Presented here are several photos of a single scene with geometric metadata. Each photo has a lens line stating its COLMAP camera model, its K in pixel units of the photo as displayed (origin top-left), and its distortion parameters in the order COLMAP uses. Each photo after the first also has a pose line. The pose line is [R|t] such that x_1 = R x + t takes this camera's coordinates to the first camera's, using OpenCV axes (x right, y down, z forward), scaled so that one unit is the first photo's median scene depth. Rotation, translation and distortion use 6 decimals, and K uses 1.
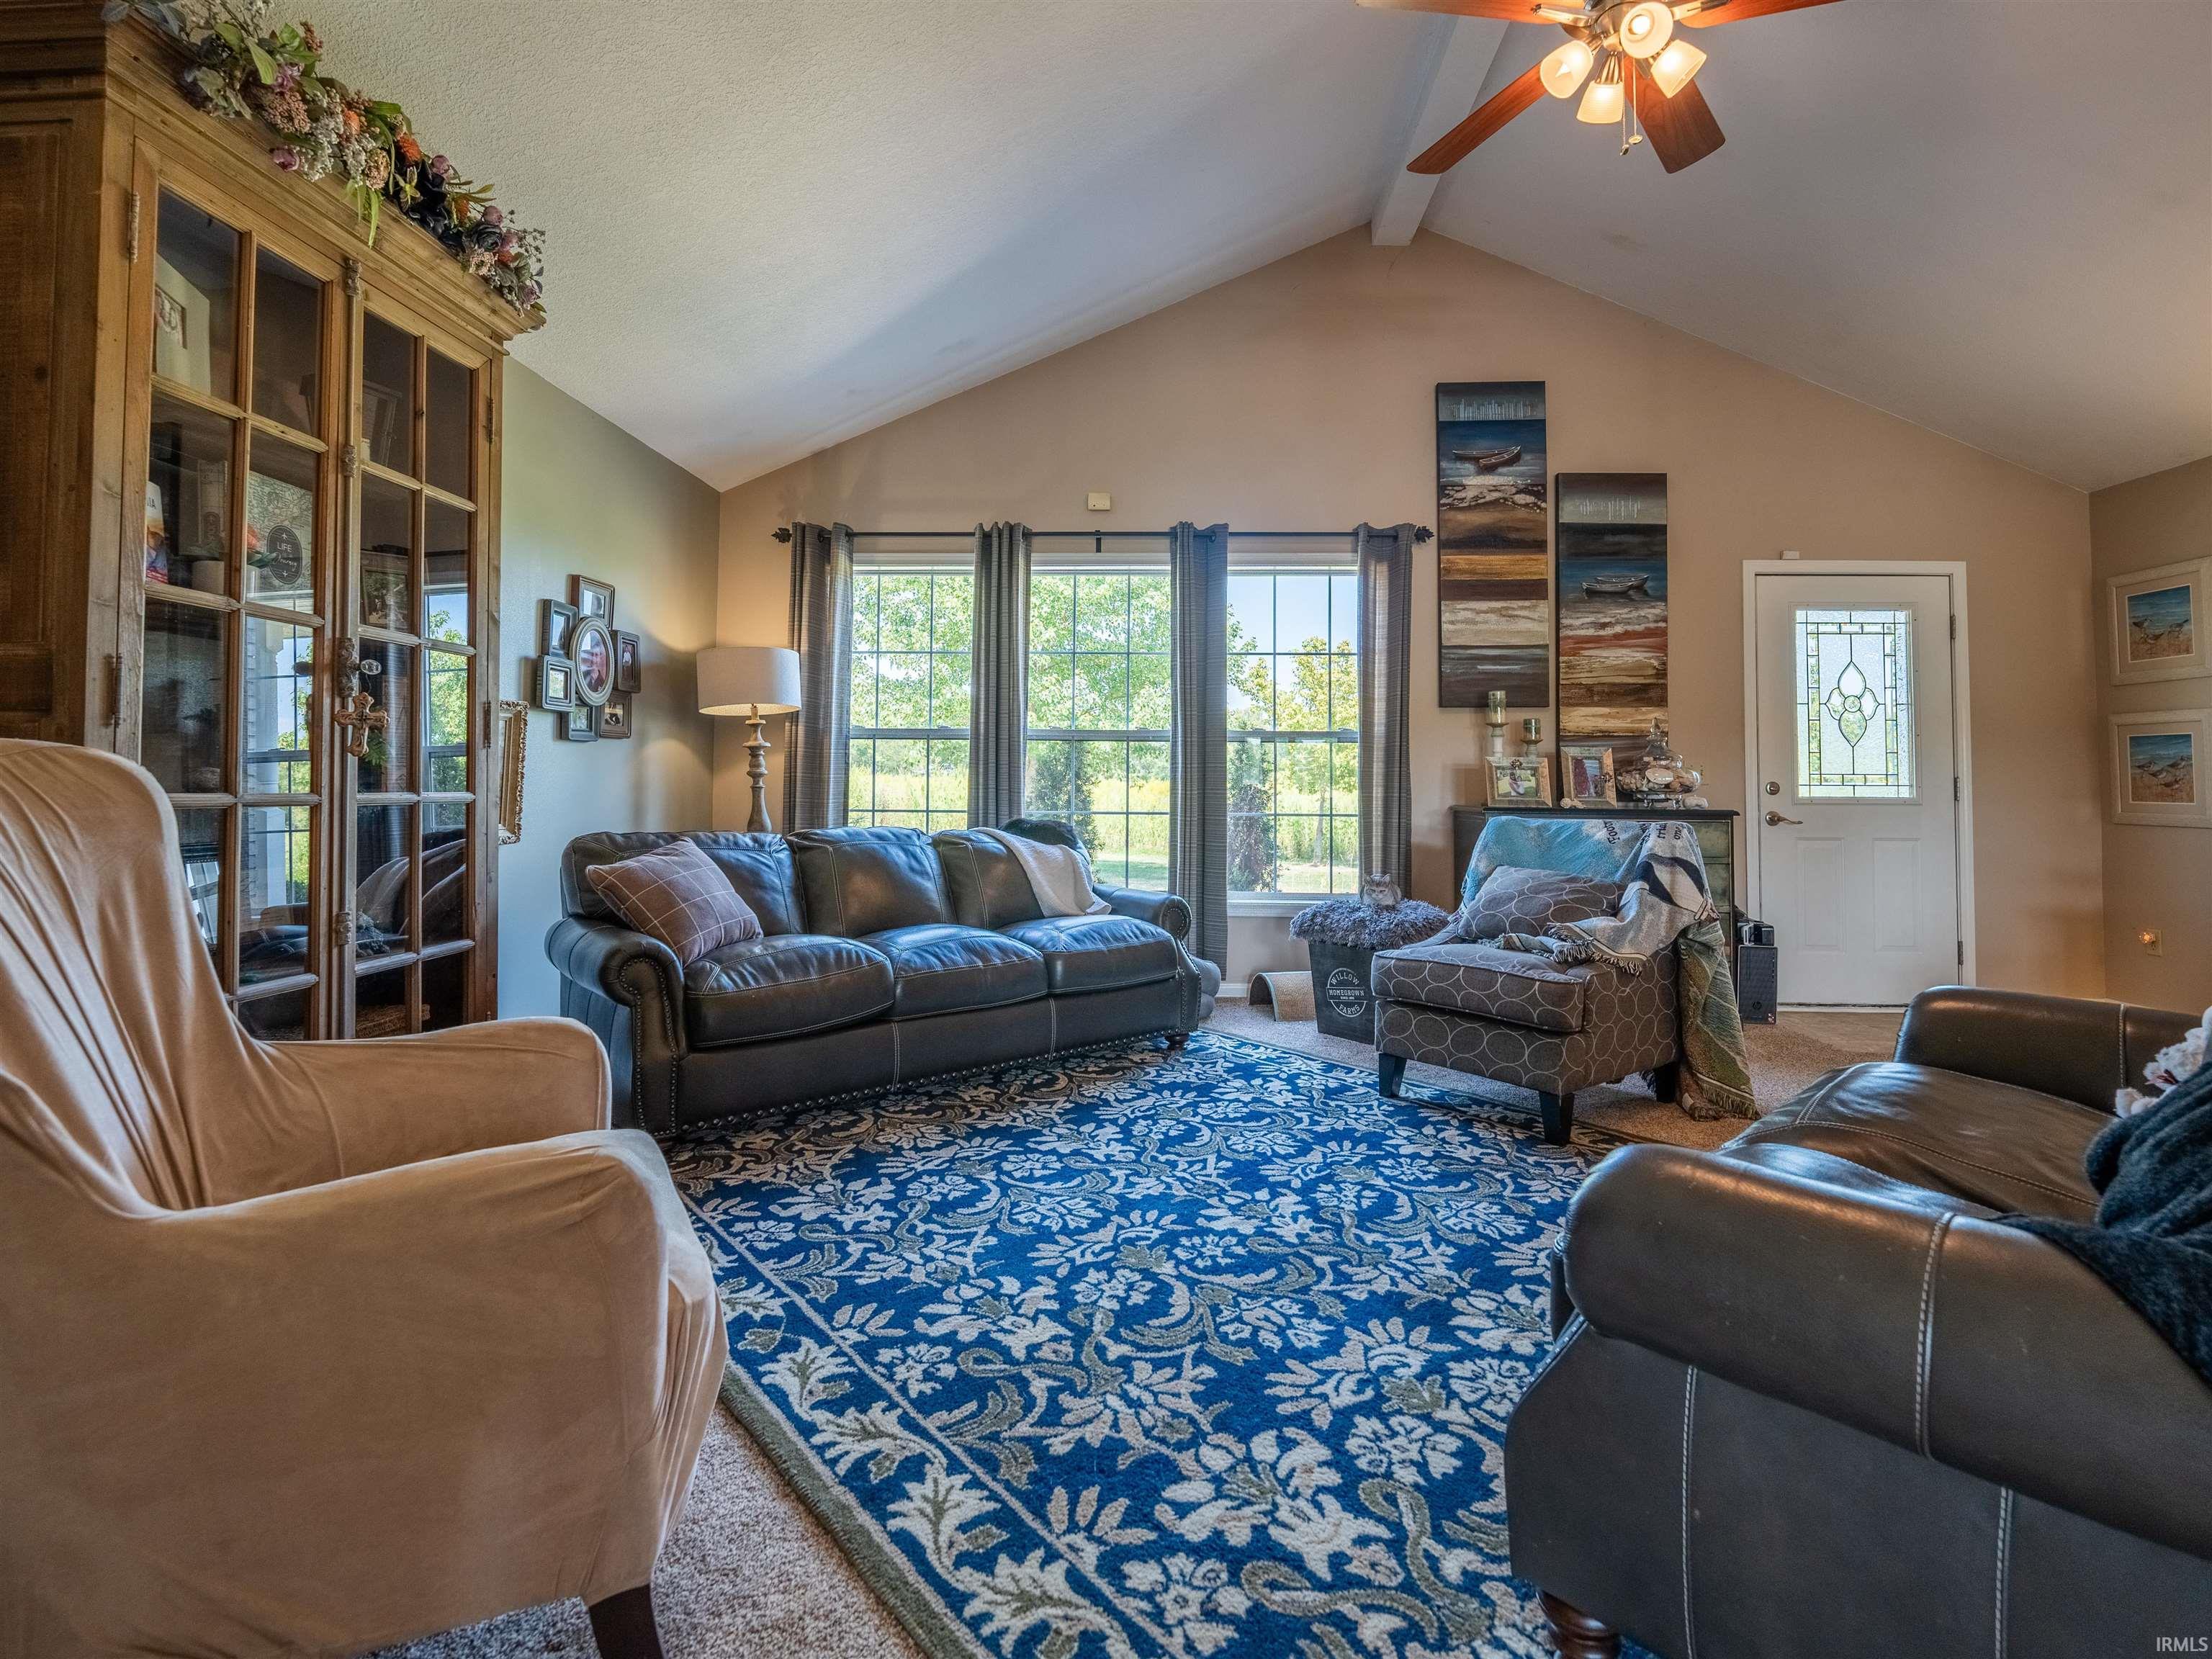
lens RADIAL K [[1063.0, 0, 1112.4], [0, 1063.0, 765.7], [0, 0, 1]] dist [0.007771, -0.001391]
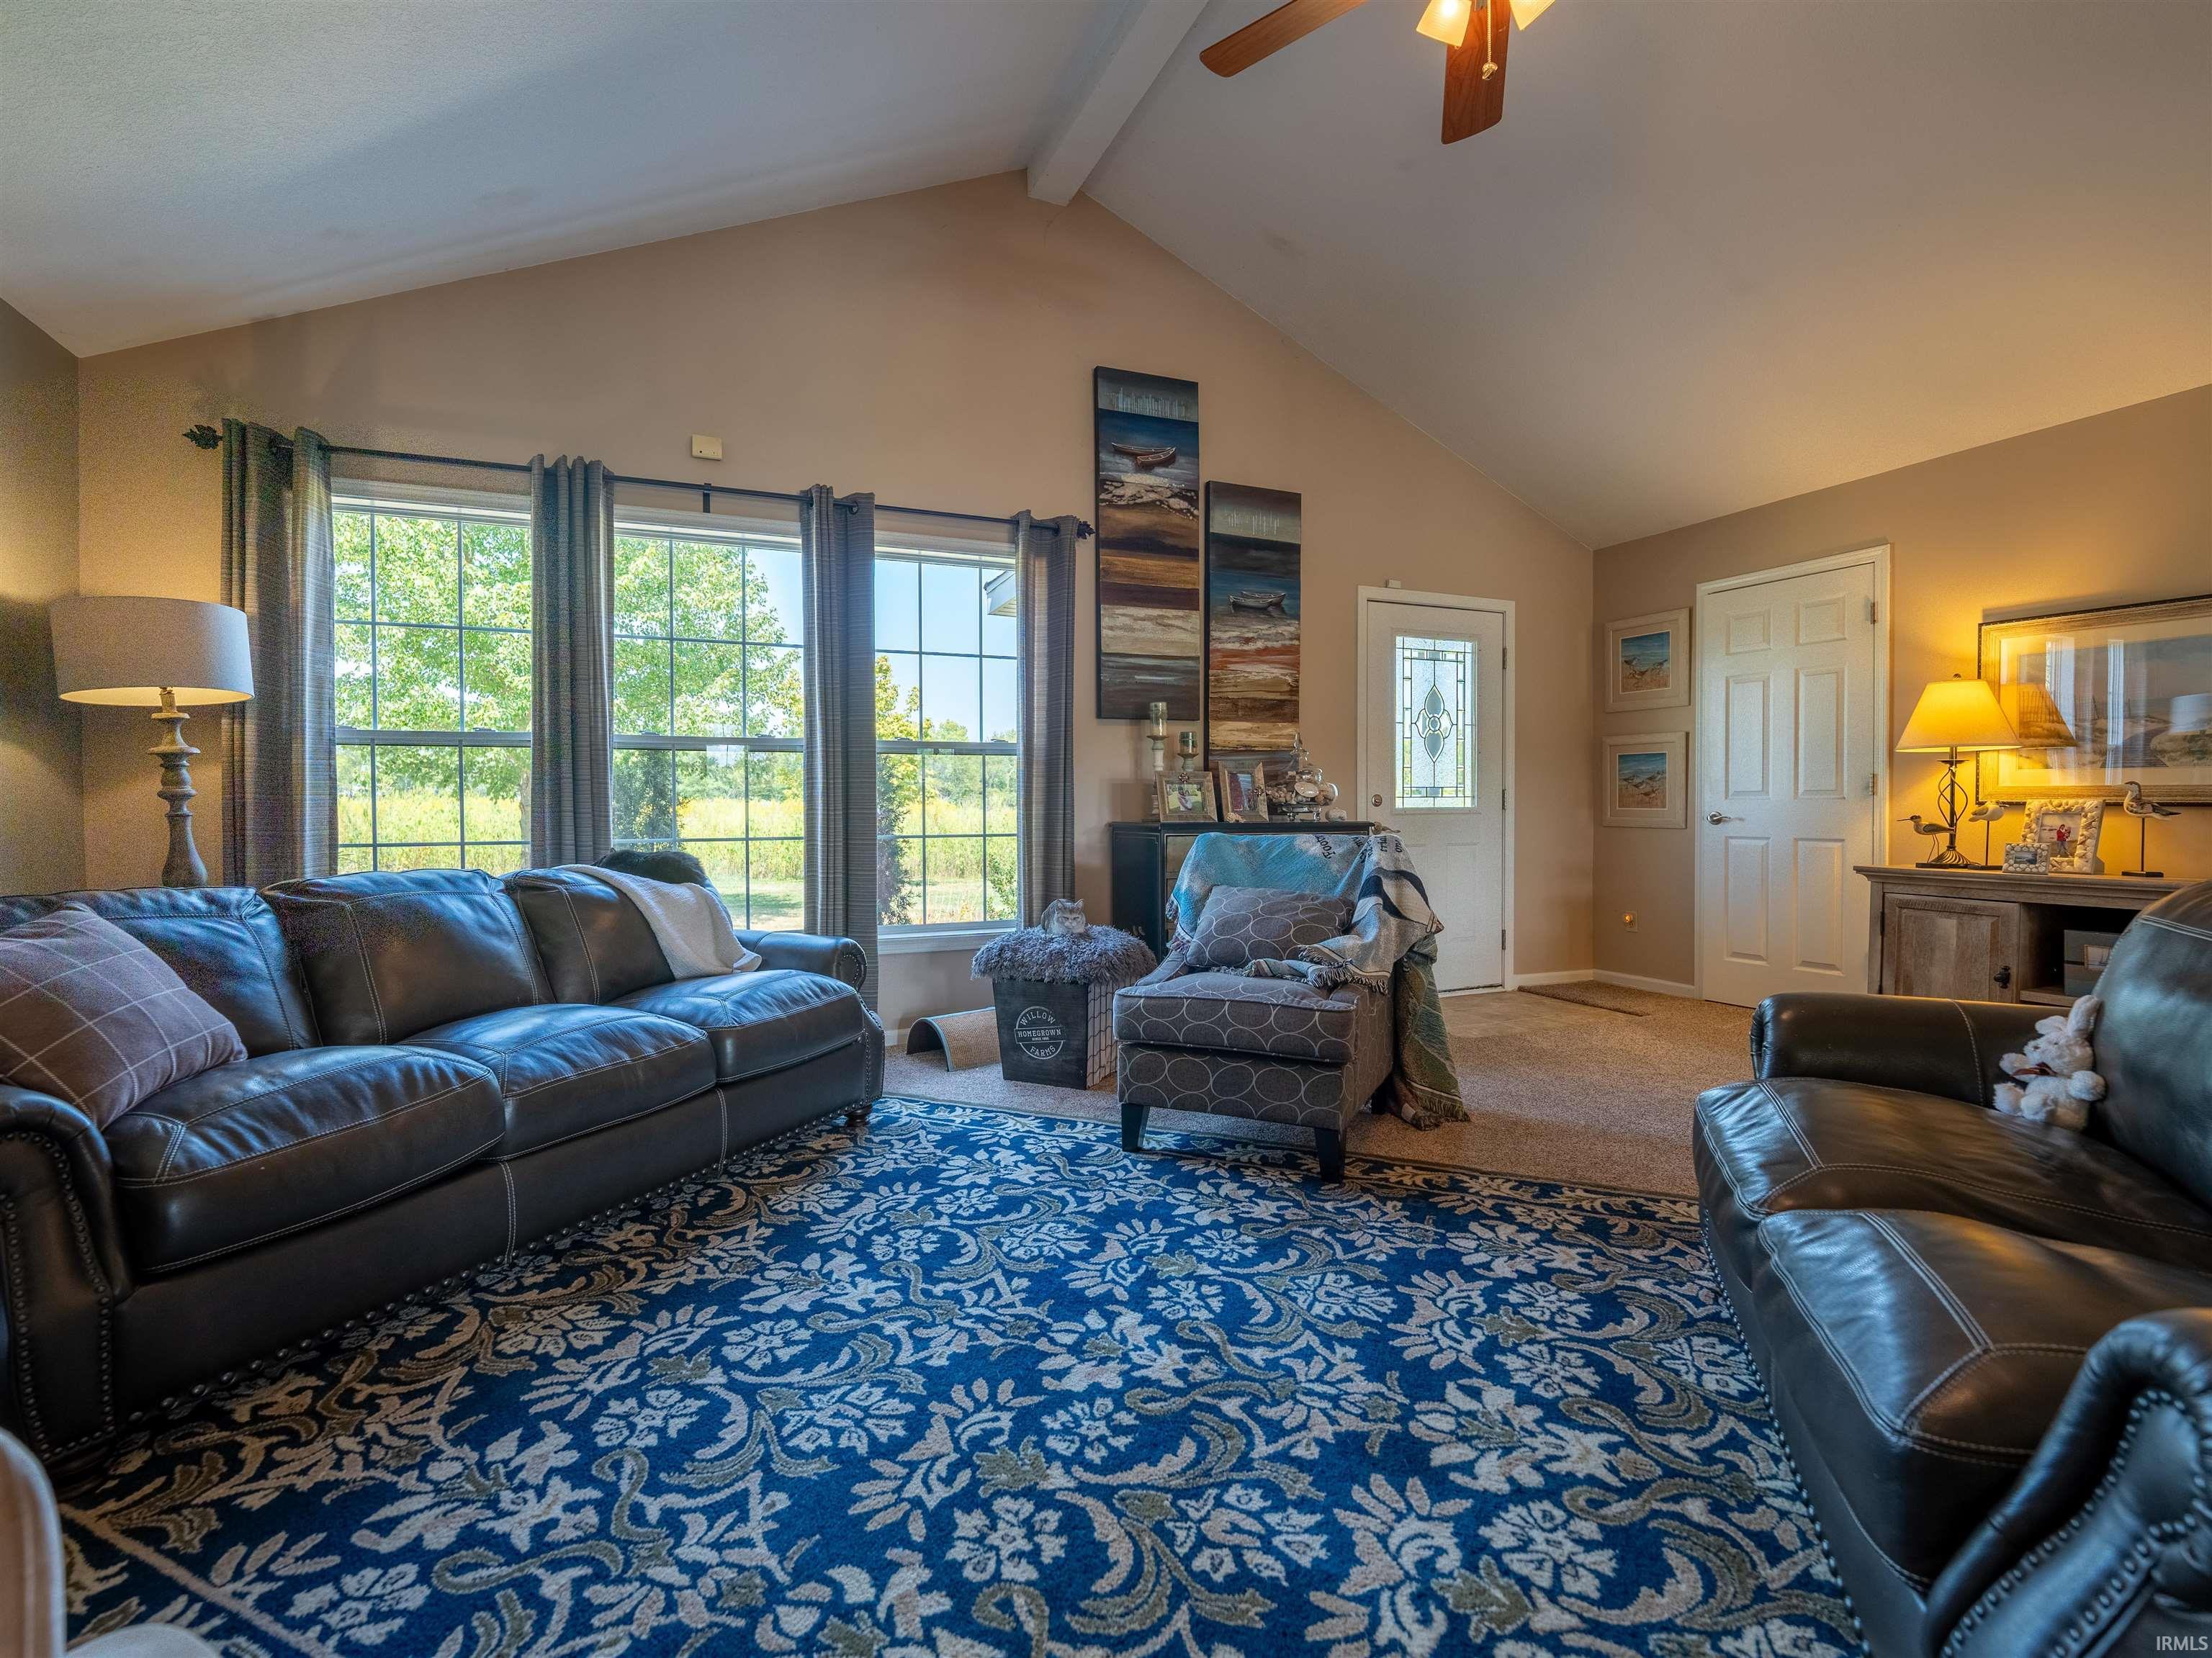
lens RADIAL K [[1020.0, 0, 1063.8], [0, 1020.0, 832.9], [0, 0, 1]] dist [0.001097, -0.007507]
pose [[0.900891, -0.024416, 0.433359, -0.143434], [0.003871, 0.998829, 0.048227, 0.003623], [-0.434029, -0.041770, 0.899930, 0.247980]]
